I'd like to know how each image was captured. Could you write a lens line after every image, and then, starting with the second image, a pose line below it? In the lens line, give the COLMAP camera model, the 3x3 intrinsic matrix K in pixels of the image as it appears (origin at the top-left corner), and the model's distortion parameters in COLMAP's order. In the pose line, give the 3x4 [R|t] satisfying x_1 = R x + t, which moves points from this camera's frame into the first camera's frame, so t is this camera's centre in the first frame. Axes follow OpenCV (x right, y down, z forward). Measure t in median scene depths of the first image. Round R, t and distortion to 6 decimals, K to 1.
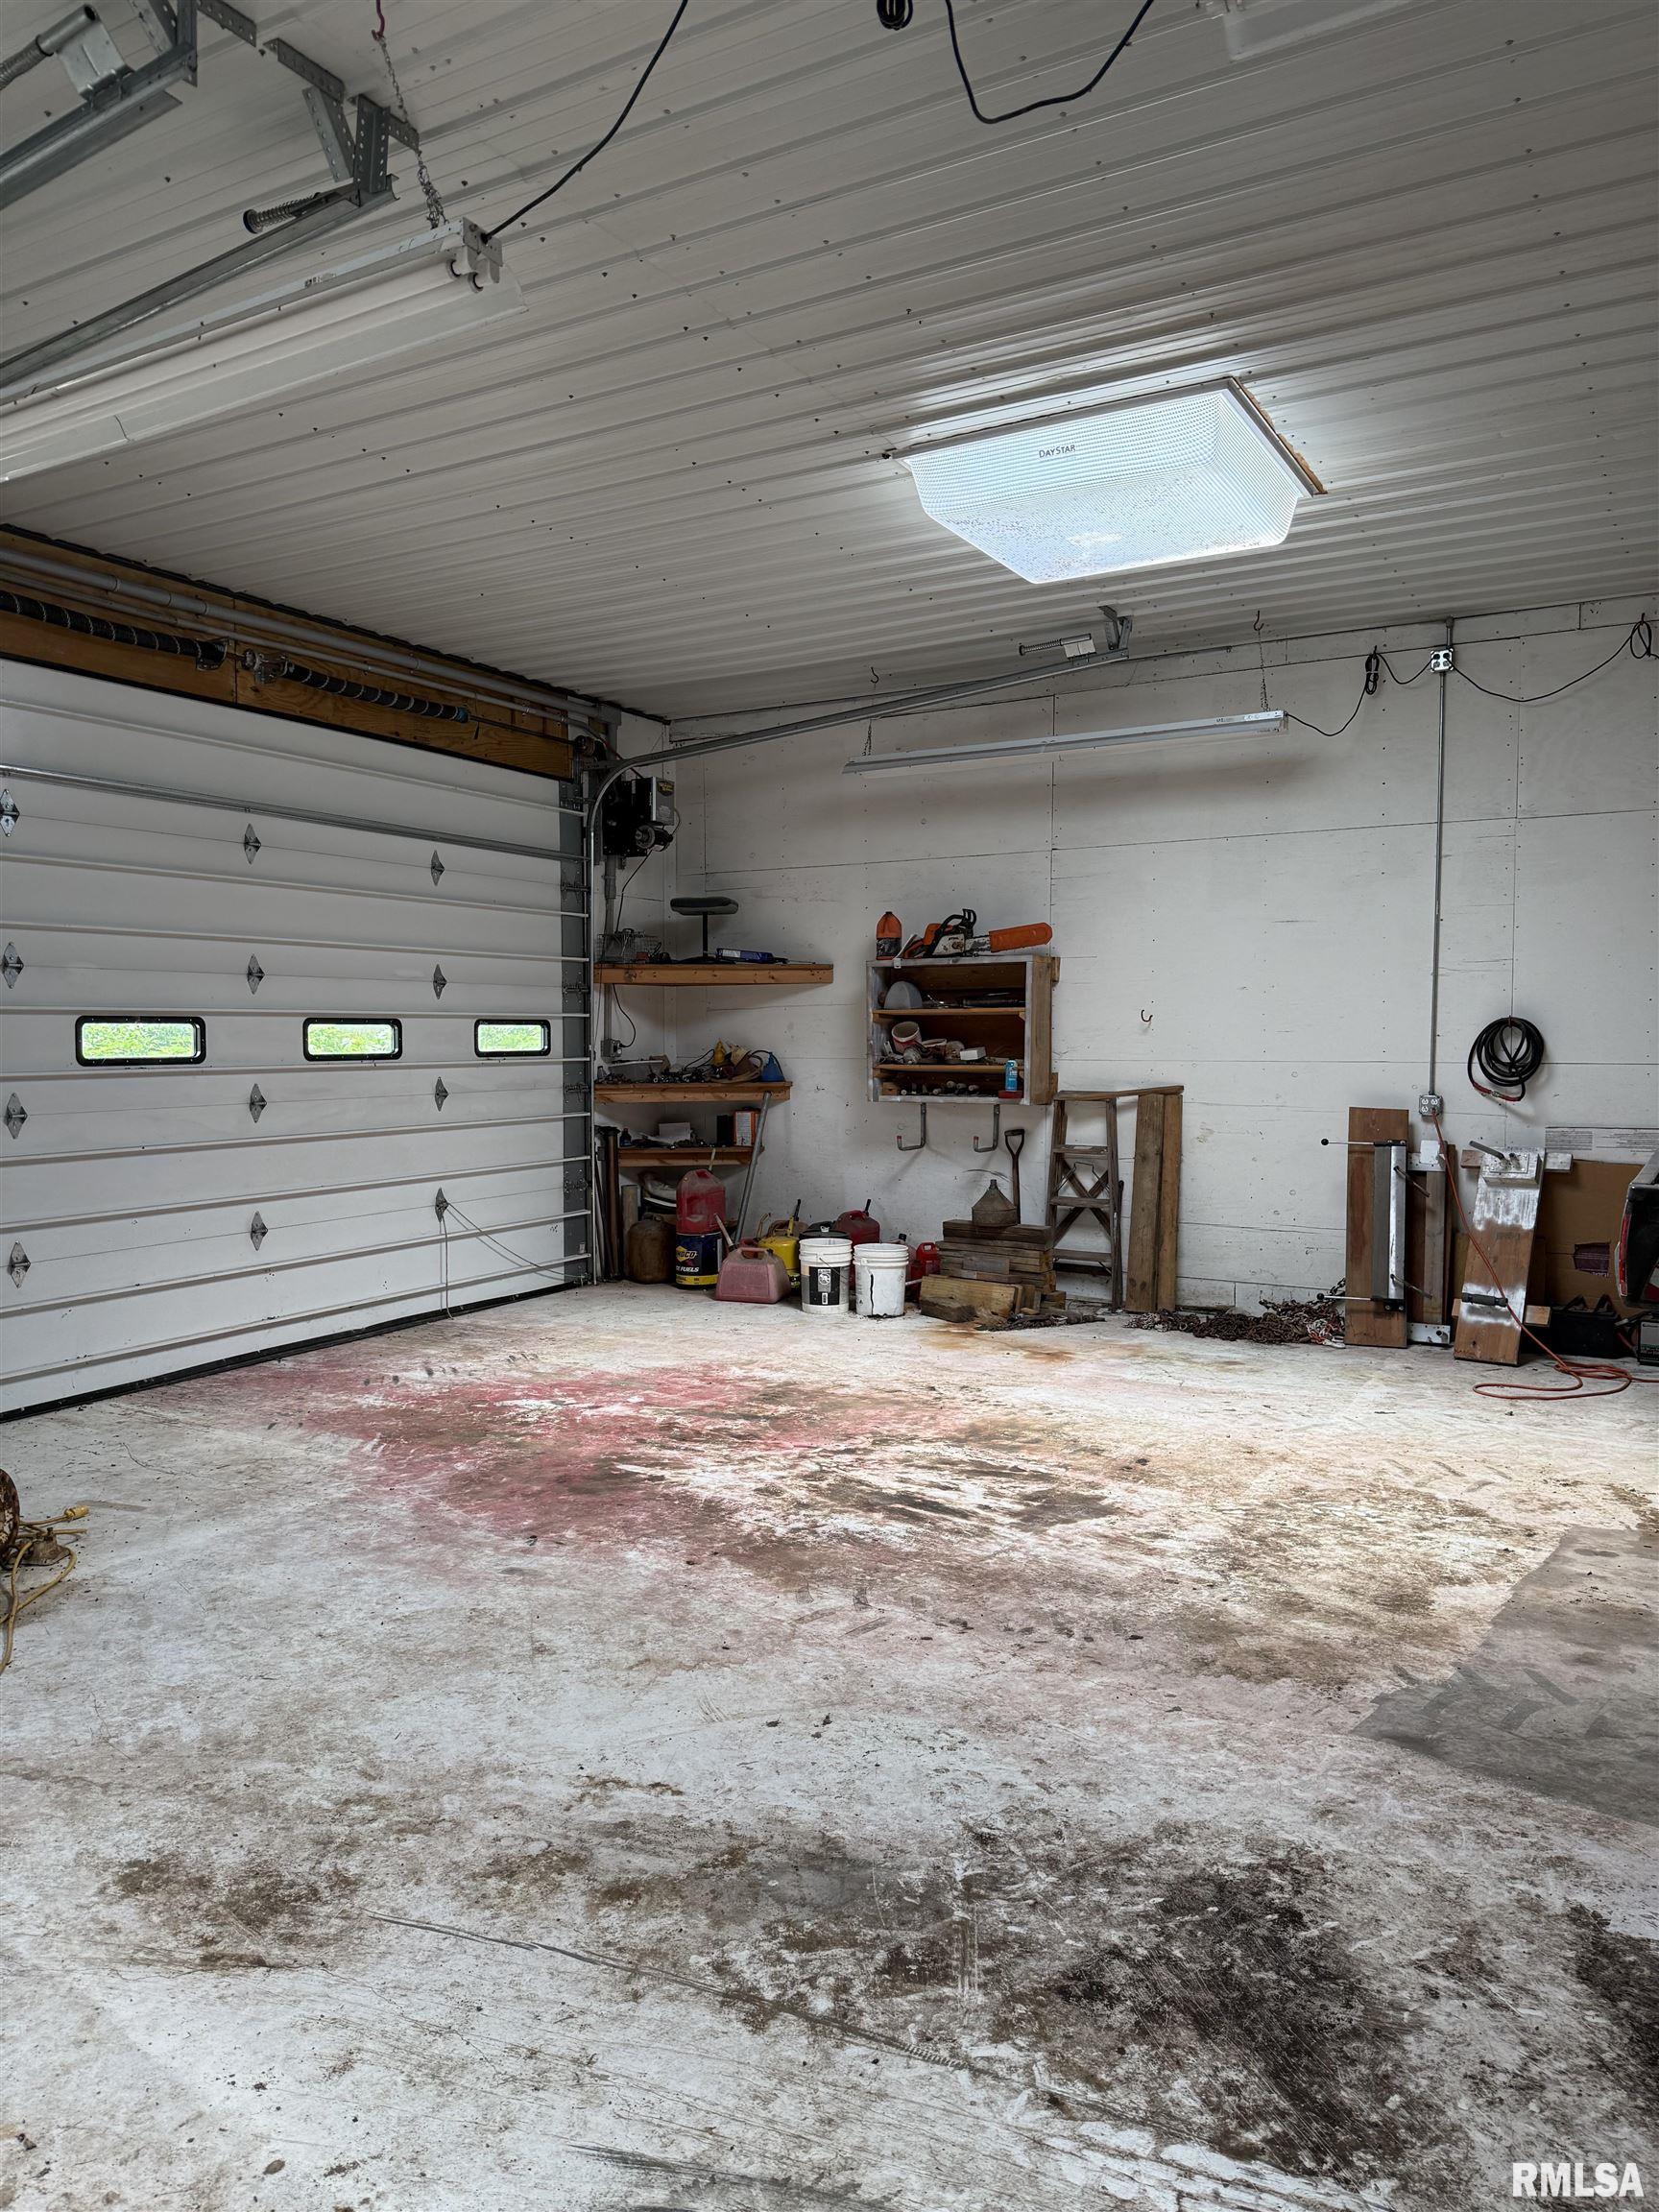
lens RADIAL K [[1538.6, 0, 833.6], [0, 1538.6, 1119.6], [0, 0, 1]] dist [0.008652, -0.007295]
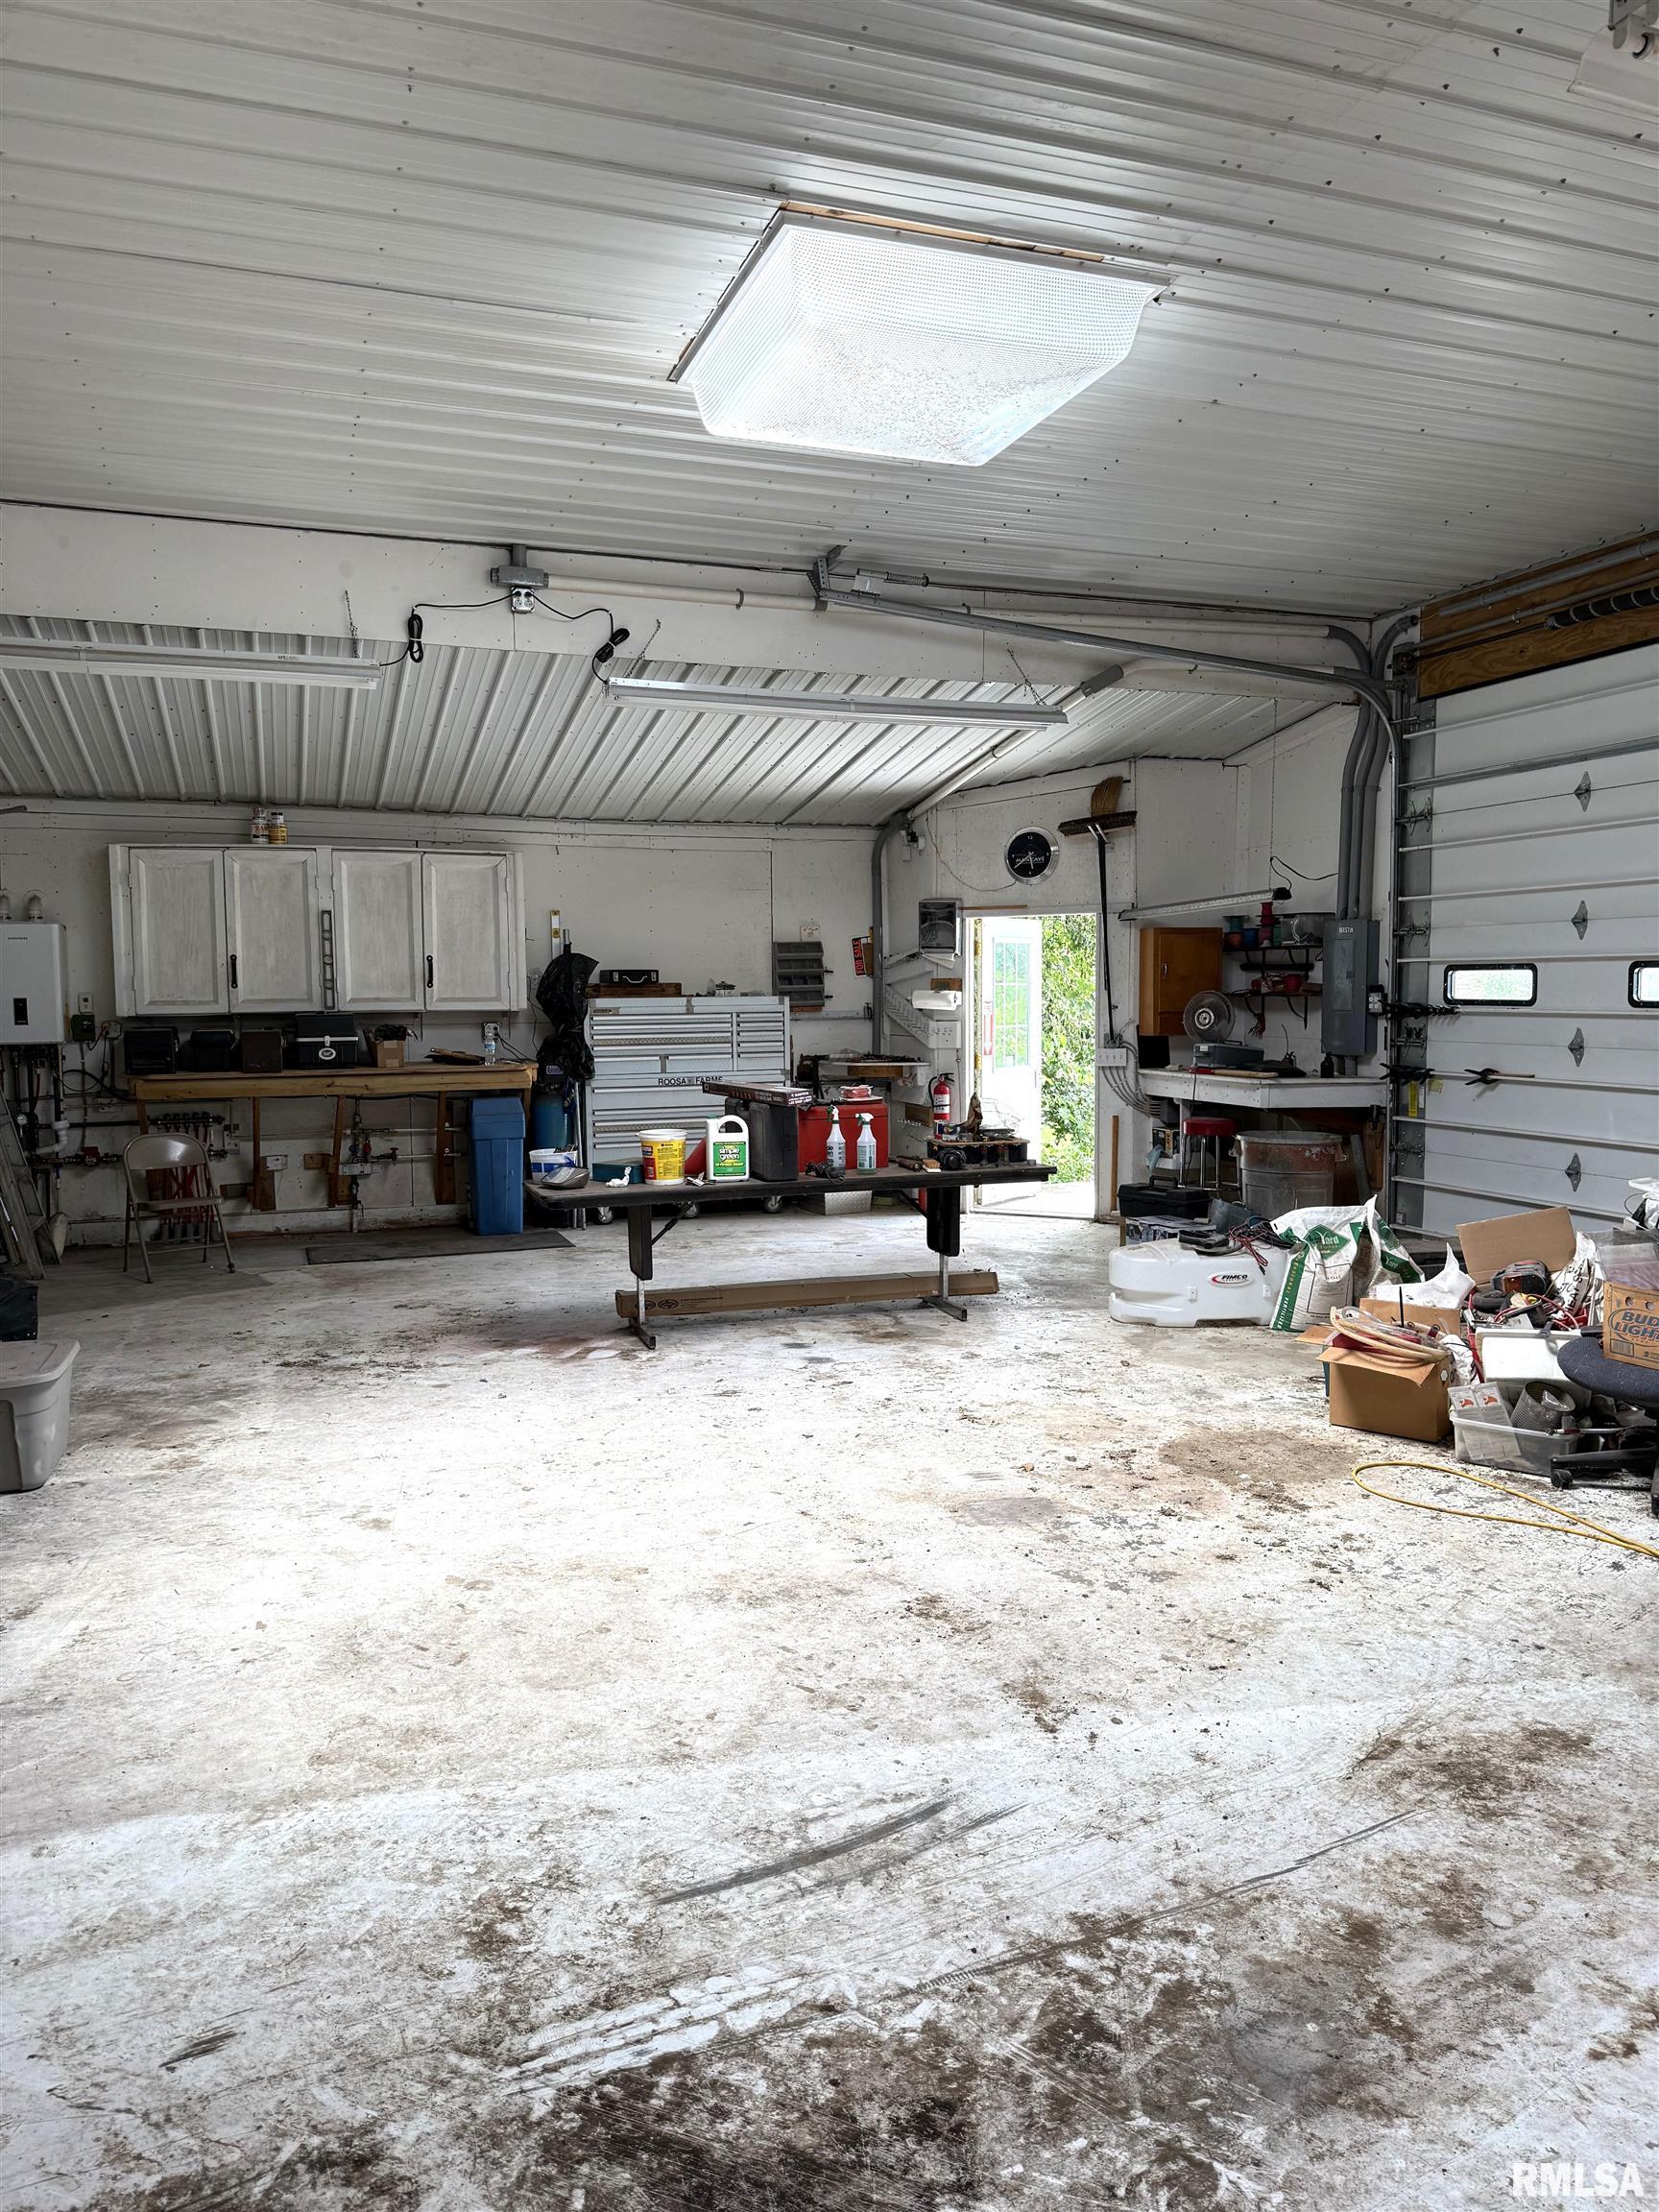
lens RADIAL K [[1538.6, 0, 827.3], [0, 1538.6, 1100.9], [0, 0, 1]] dist [0.008652, -0.007295]
pose [[-0.641103, 0.067870, -0.764448, 0.886468], [-0.039214, 0.991884, 0.120949, -0.098934], [0.766452, 0.107518, -0.633238, 1.568657]]
